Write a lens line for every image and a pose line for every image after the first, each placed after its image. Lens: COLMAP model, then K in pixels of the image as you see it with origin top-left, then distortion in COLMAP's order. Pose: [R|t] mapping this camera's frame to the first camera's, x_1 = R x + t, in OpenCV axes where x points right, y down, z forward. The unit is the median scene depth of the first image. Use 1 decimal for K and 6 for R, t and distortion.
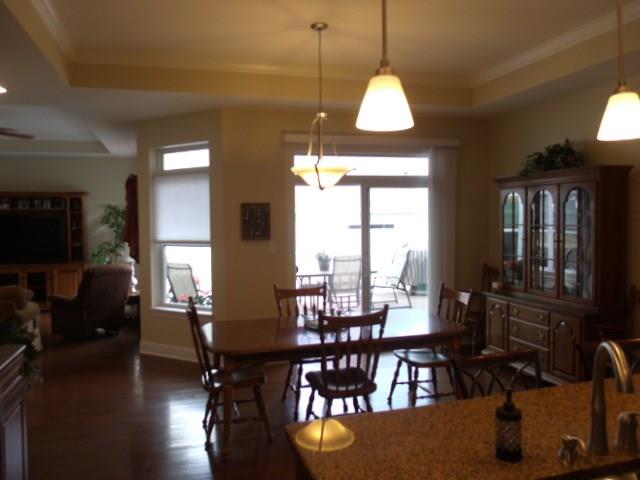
lens RADIAL K [[500.8, 0, 330.0], [0, 500.8, 236.1], [0, 0, 1]] dist [-0.038202, 0.006159]
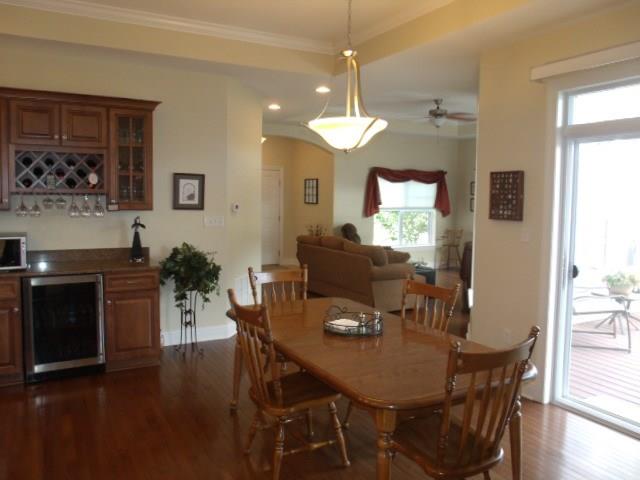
lens RADIAL K [[513.6, 0, 316.2], [0, 513.6, 235.4], [0, 0, 1]] dist [-0.045905, 0.012140]
pose [[0.191738, 0.091990, -0.977125, 0.543418], [-0.054032, 0.995077, 0.083078, -0.019268], [0.979958, 0.036867, 0.195765, 0.575420]]
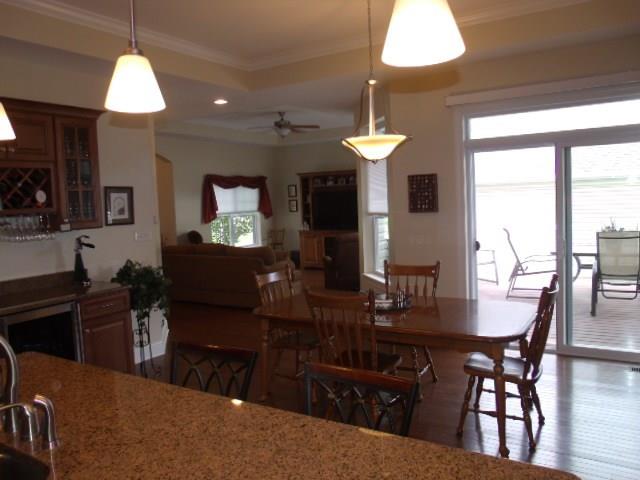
lens RADIAL K [[513.6, 0, 316.2], [0, 513.6, 235.4], [0, 0, 1]] dist [-0.045905, 0.012140]
pose [[0.653651, 0.042735, -0.755589, 0.463740], [0.003087, 0.998246, 0.059129, -0.008545], [0.756790, -0.040983, 0.652372, 0.199302]]
